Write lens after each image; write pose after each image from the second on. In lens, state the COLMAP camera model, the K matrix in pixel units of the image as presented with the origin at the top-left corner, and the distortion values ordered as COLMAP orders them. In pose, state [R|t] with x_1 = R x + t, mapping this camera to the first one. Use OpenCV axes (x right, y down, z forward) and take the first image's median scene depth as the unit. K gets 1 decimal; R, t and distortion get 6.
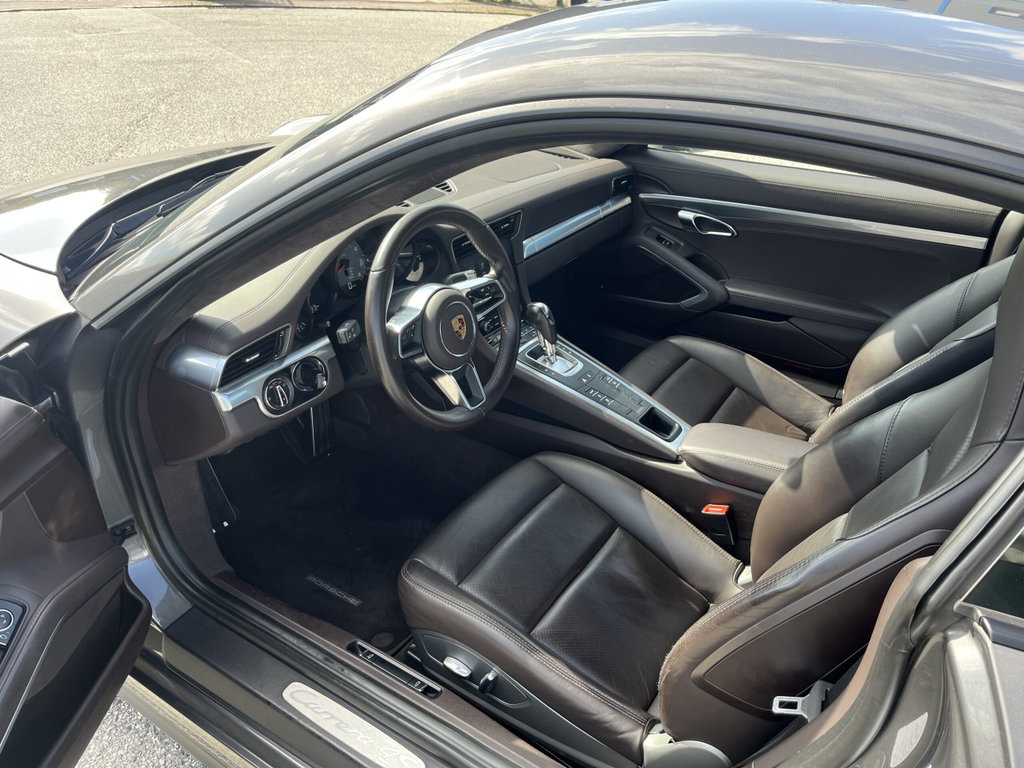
lens RADIAL K [[764.7, 0, 508.2], [0, 764.7, 381.2], [0, 0, 1]] dist [0.034005, -0.054068]
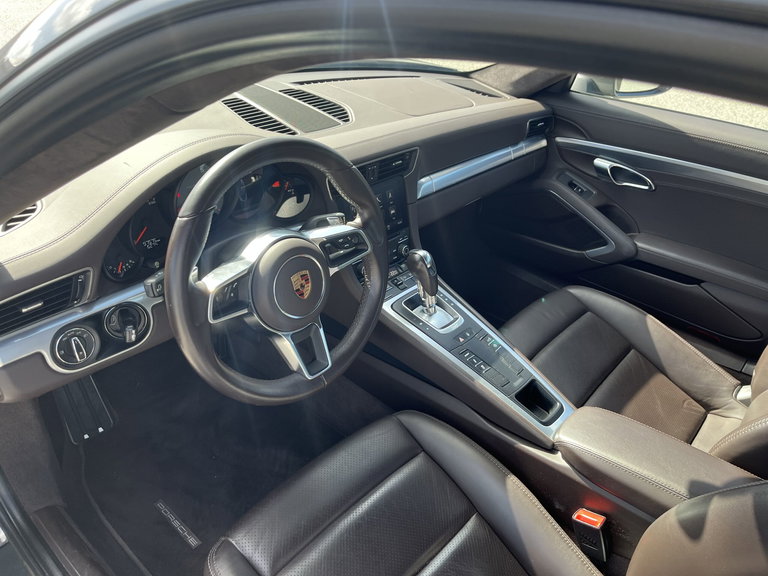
lens RADIAL K [[573.5, 0, 375.7], [0, 573.5, 290.6], [0, 0, 1]] dist [0.034005, -0.054068]
pose [[0.985316, 0.111645, -0.129178, 0.078369], [-0.105302, 0.992921, 0.054955, -0.084521], [0.134399, -0.040545, 0.990098, 0.296932]]
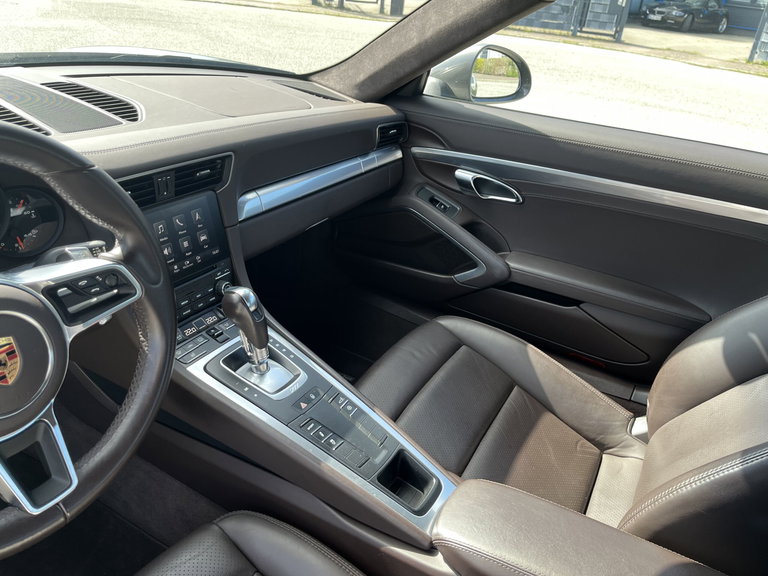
lens RADIAL K [[573.5, 0, 375.9], [0, 573.5, 289.2], [0, 0, 1]] dist [0.034005, -0.054068]
pose [[0.996800, 0.040895, 0.068679, 0.121138], [-0.039833, 0.999066, -0.016764, -0.095524], [-0.069300, 0.013974, 0.997498, 0.472319]]
